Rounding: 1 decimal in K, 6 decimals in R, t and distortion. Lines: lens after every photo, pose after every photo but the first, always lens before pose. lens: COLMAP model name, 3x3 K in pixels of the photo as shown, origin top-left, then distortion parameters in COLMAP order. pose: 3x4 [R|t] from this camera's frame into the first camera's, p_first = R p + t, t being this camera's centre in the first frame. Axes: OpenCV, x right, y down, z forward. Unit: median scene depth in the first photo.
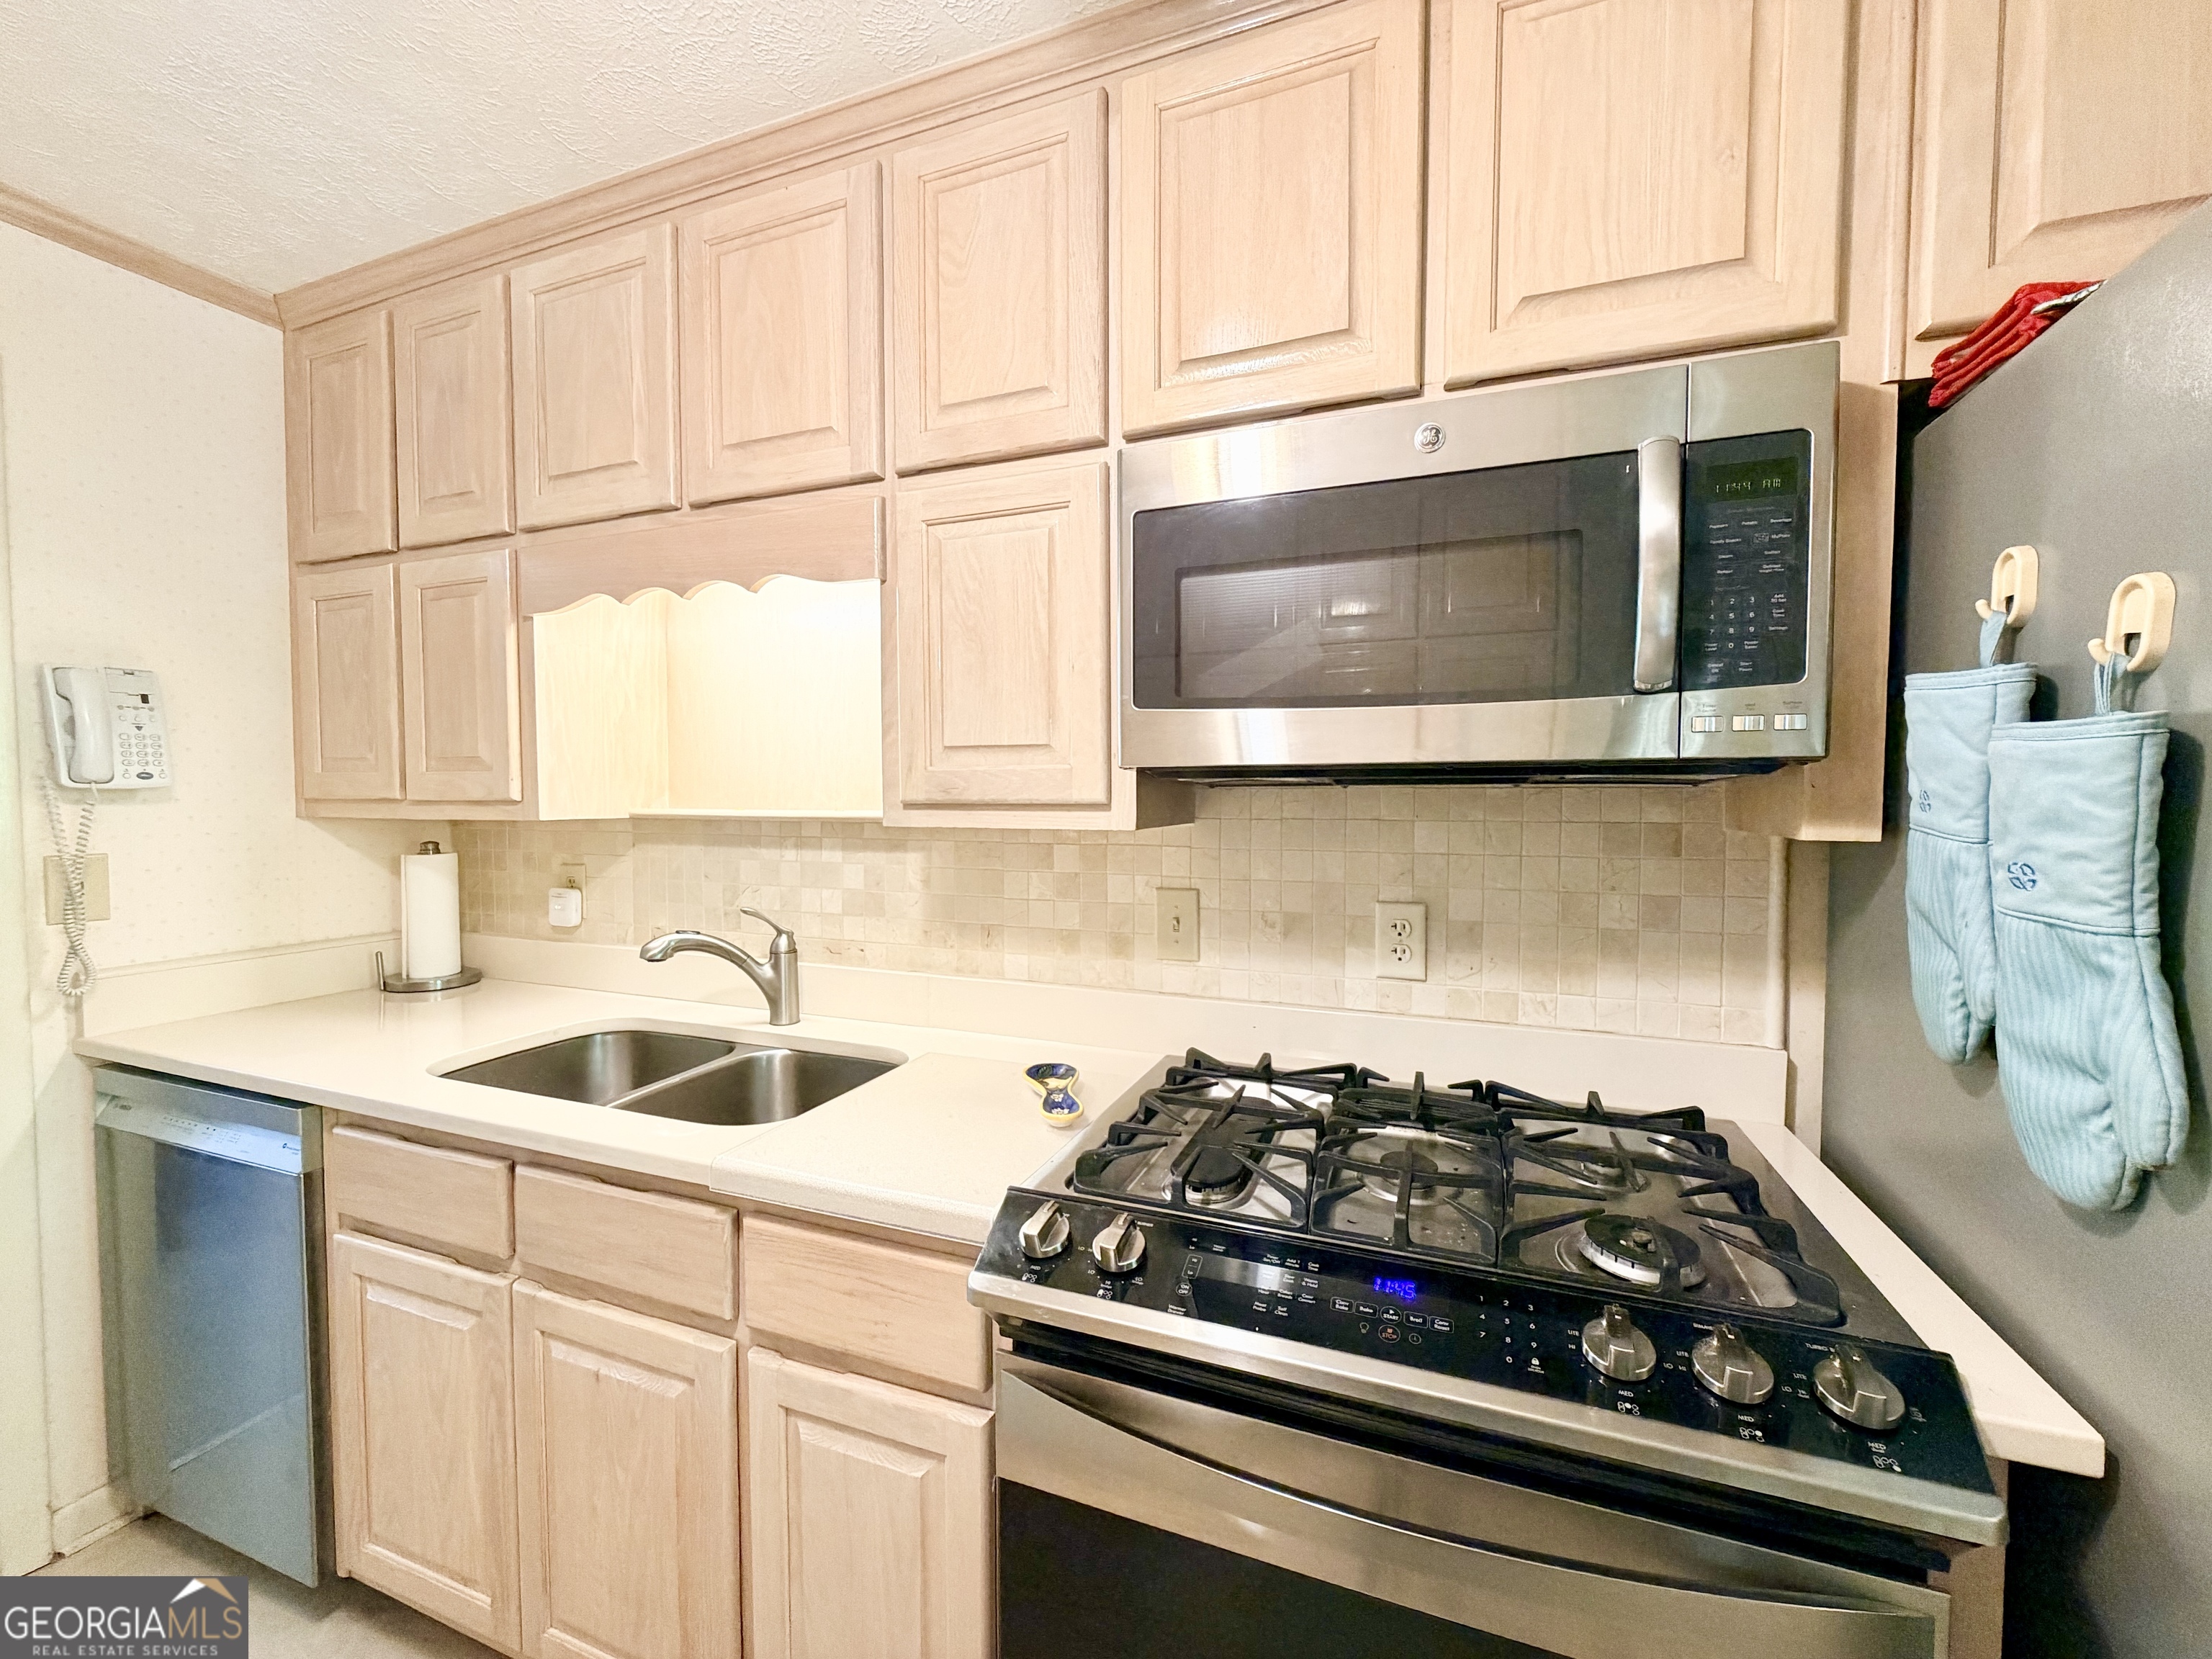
lens RADIAL K [[879.3, 0, 1114.0], [0, 879.3, 828.4], [0, 0, 1]] dist [-0.001217, -0.000404]
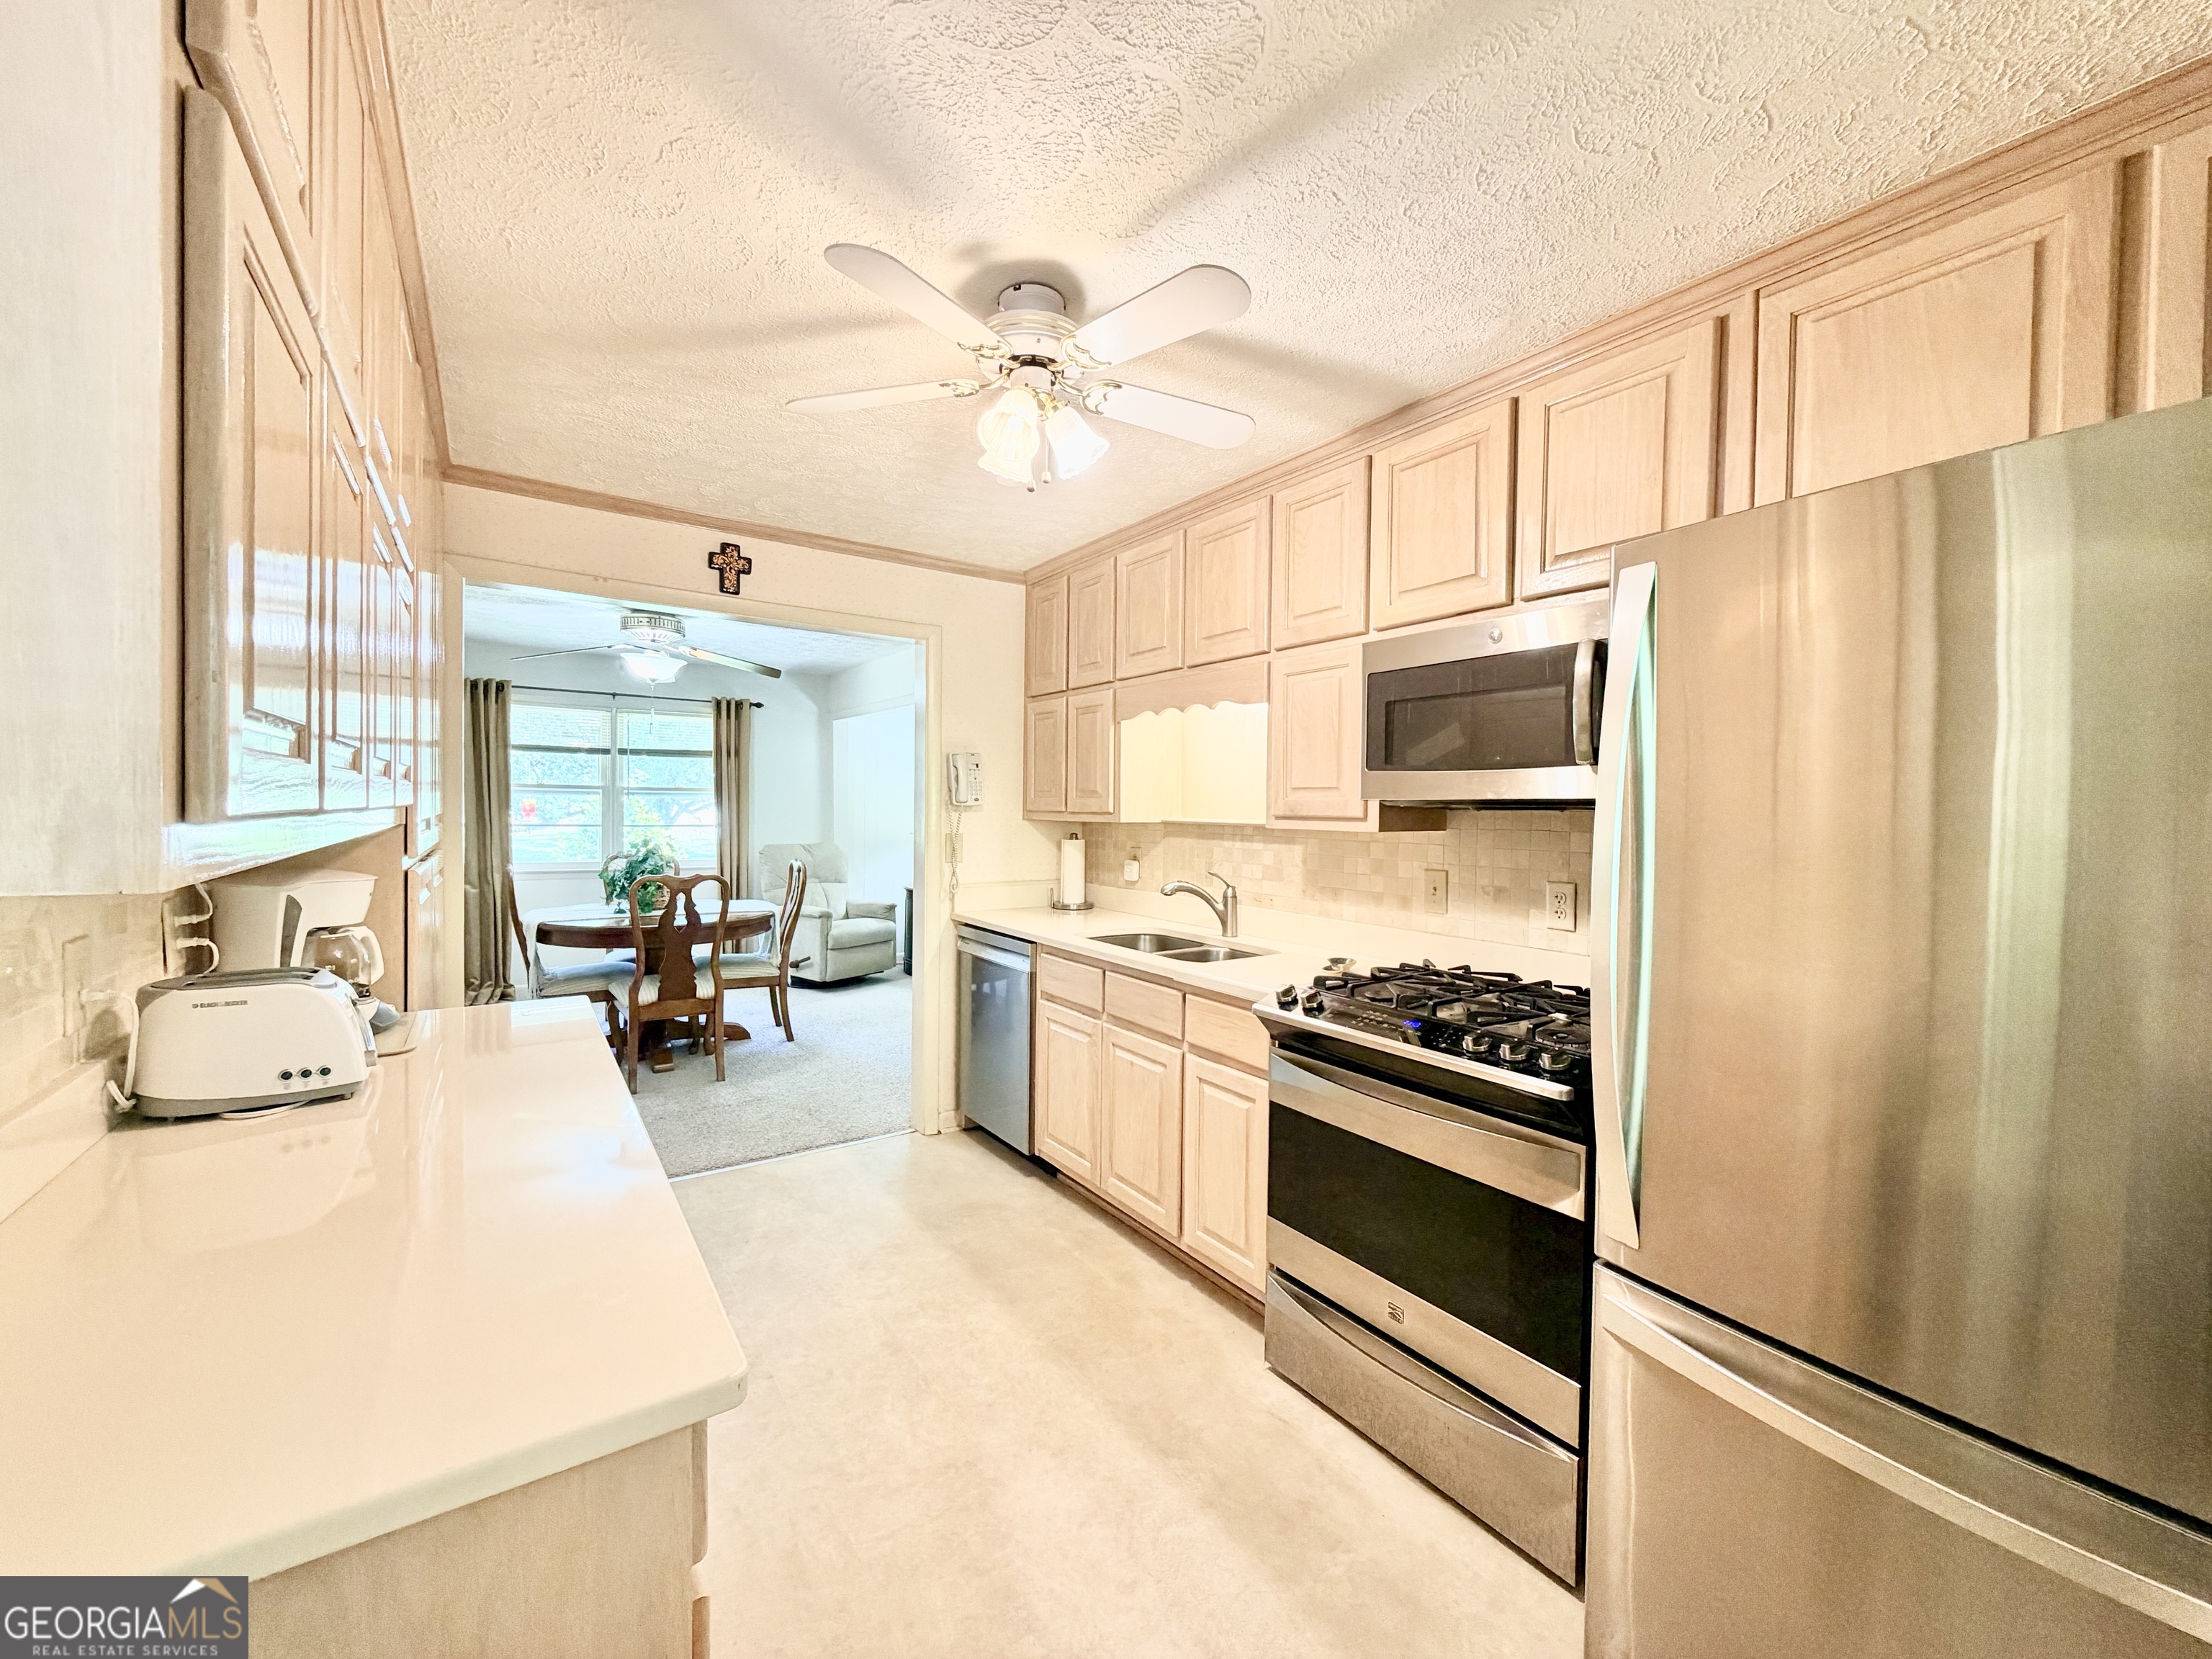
lens RADIAL K [[879.3, 0, 1114.0], [0, 879.3, 828.4], [0, 0, 1]] dist [-0.001217, -0.000404]
pose [[0.827691, 0.022346, -0.560738, 0.484871], [-0.032054, 0.999458, -0.007484, 0.020916], [0.560267, 0.024168, 0.827959, -0.706833]]
